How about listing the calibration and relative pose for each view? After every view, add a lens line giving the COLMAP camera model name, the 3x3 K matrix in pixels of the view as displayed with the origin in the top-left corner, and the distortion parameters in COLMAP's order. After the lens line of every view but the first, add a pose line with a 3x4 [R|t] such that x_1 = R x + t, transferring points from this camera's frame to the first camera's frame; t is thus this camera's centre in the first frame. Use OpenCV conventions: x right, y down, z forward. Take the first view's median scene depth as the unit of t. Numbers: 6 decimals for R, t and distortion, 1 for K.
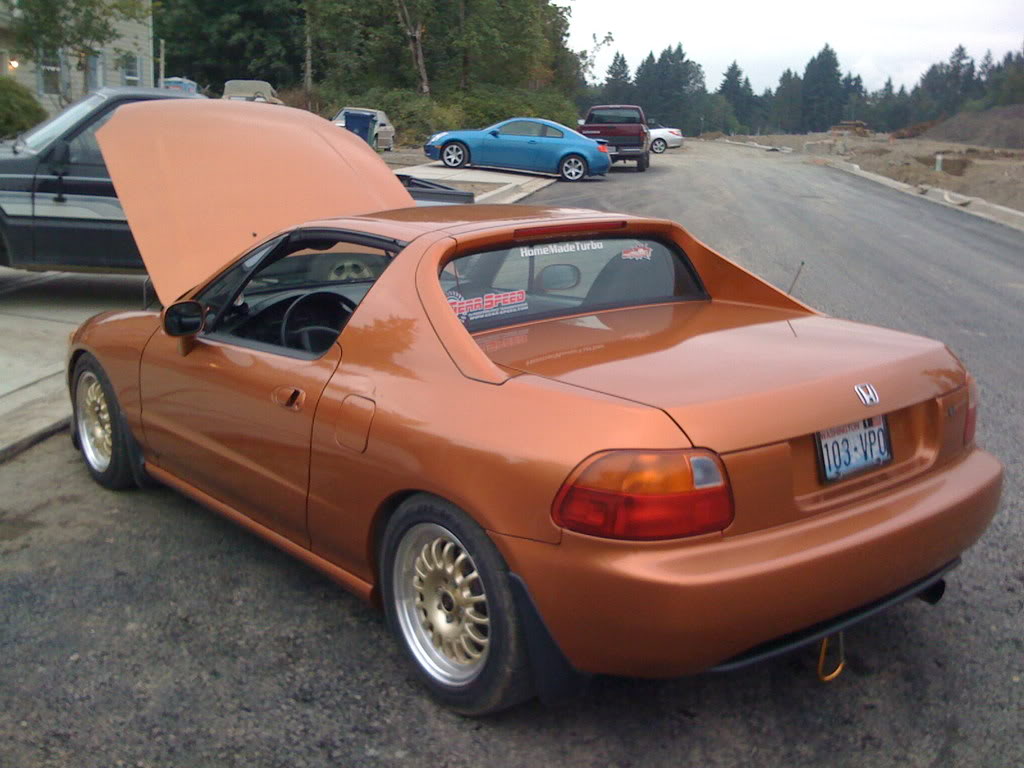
lens RADIAL K [[1108.6, 0, 512.0], [0, 1108.6, 384.0], [0, 0, 1]] dist [0.070921, -0.344089]
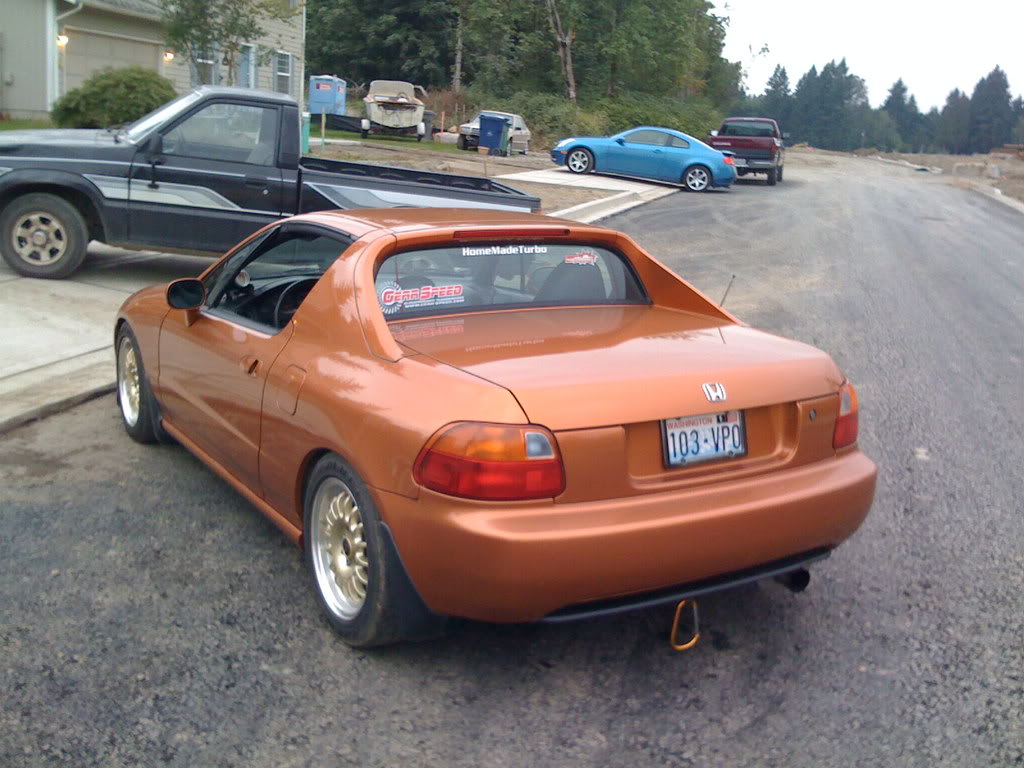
lens RADIAL K [[1105.2, 0, 507.7], [0, 1105.2, 370.6], [0, 0, 1]] dist [0.088177, -0.387486]
pose [[0.989855, 0.066149, -0.125746, 0.146124], [-0.068068, 0.997620, -0.011014, 0.008203], [0.124718, 0.019462, 0.992001, -0.078285]]
